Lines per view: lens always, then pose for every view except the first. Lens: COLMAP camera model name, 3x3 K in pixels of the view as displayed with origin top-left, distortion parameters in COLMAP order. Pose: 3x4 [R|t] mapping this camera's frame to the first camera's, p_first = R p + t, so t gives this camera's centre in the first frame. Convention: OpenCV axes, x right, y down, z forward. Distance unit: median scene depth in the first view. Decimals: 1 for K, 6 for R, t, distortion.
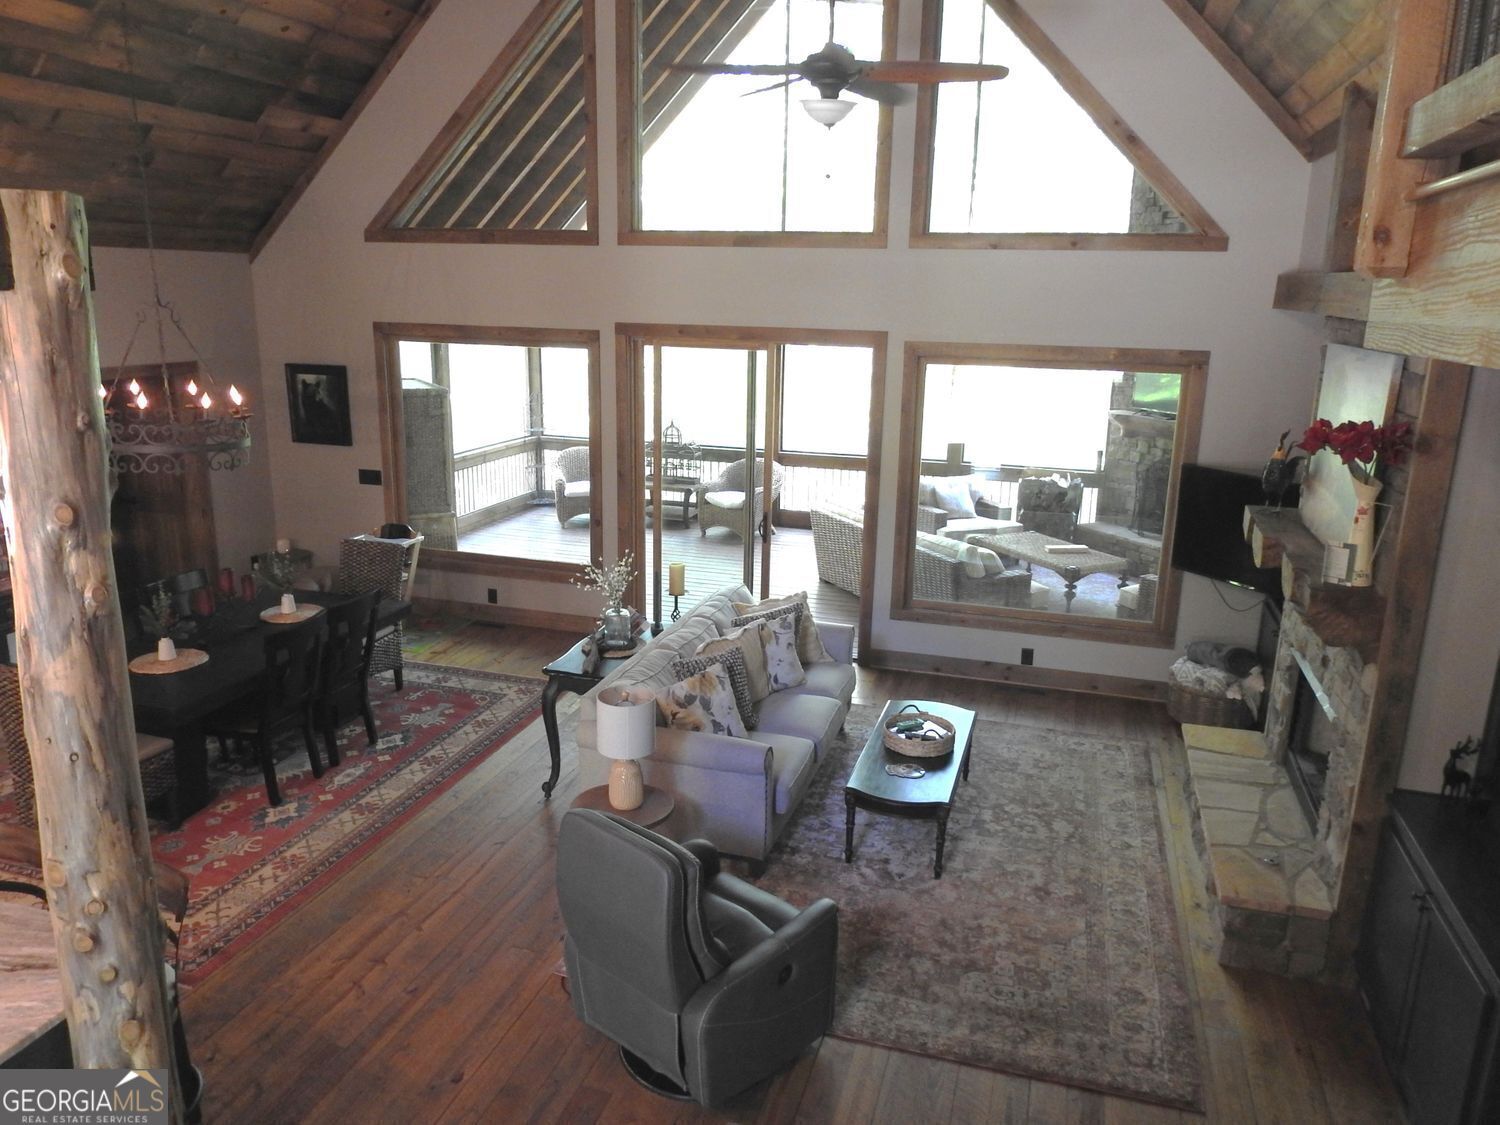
lens RADIAL K [[1069.5, 0, 748.3], [0, 1069.5, 566.0], [0, 0, 1]] dist [-0.001653, -0.002785]
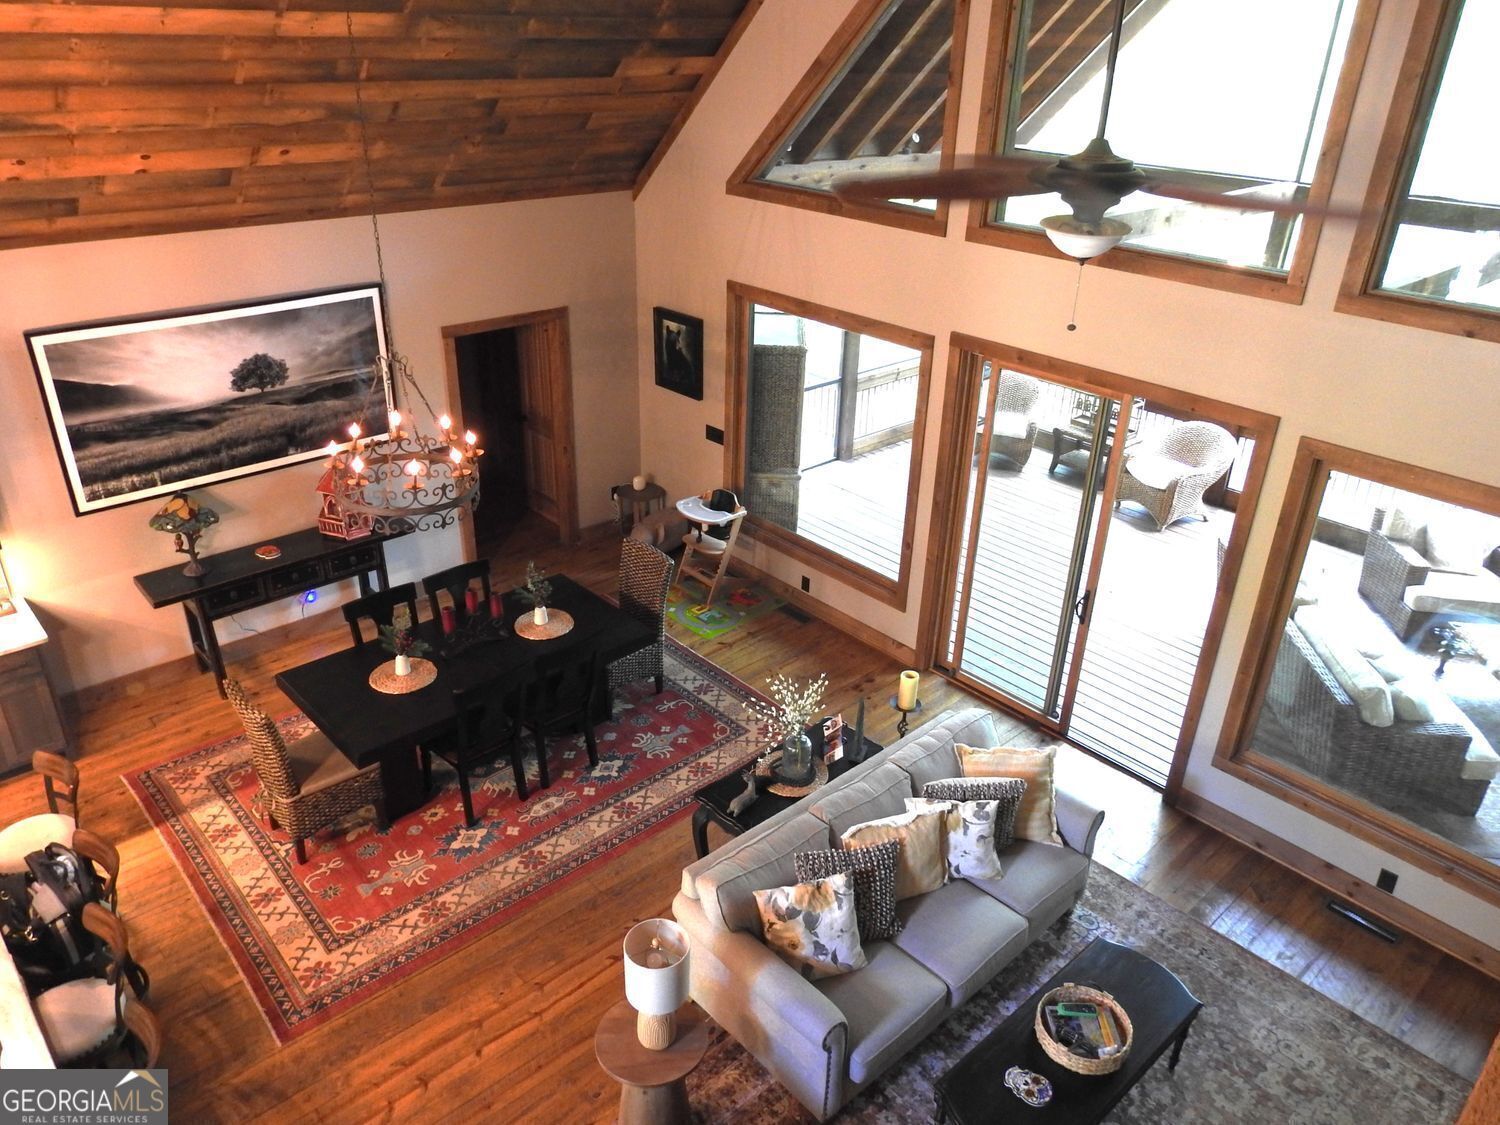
lens RADIAL K [[1069.5, 0, 748.3], [0, 1069.5, 566.0], [0, 0, 1]] dist [-0.001653, -0.002785]
pose [[0.860818, 0.232249, -0.452827, 0.162857], [-0.135194, 0.962183, 0.236489, -0.233082], [0.490627, -0.142354, 0.859663, 0.184669]]
